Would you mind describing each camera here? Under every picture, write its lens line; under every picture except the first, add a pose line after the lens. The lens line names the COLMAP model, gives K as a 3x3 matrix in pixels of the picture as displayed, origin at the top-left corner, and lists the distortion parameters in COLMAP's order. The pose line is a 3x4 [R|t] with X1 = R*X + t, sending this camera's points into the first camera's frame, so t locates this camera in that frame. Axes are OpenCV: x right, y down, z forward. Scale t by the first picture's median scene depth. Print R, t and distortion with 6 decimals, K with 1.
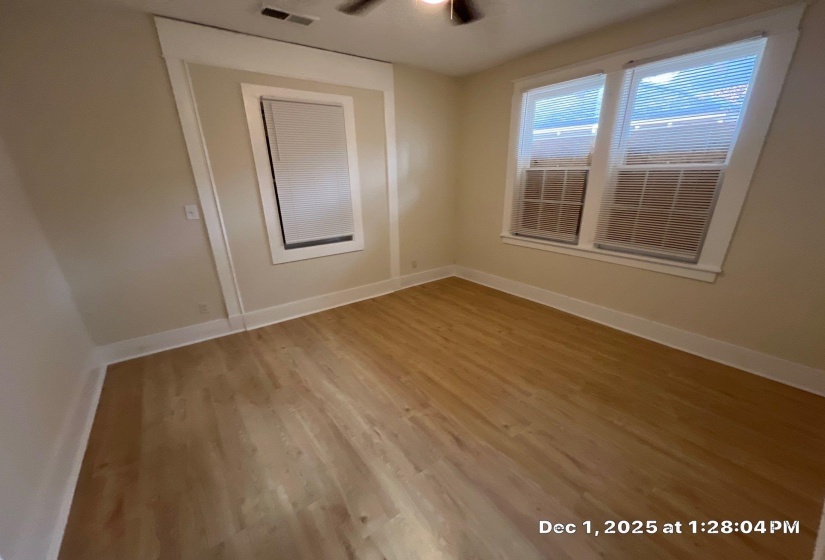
lens RADIAL K [[326.3, 0, 408.6], [0, 326.3, 300.5], [0, 0, 1]] dist [0.010240, 0.000098]
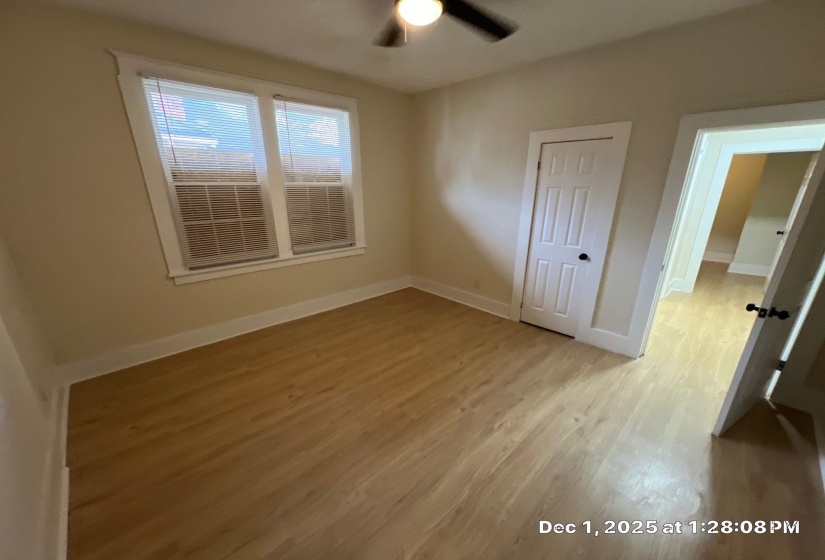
lens RADIAL K [[329.1, 0, 413.1], [0, 329.1, 302.1], [0, 0, 1]] dist [0.000328, -0.000141]
pose [[-0.138460, -0.326895, 0.934863, -0.646753], [0.363206, 0.861424, 0.355009, -0.299902], [-0.921363, 0.388702, -0.000543, 0.762146]]
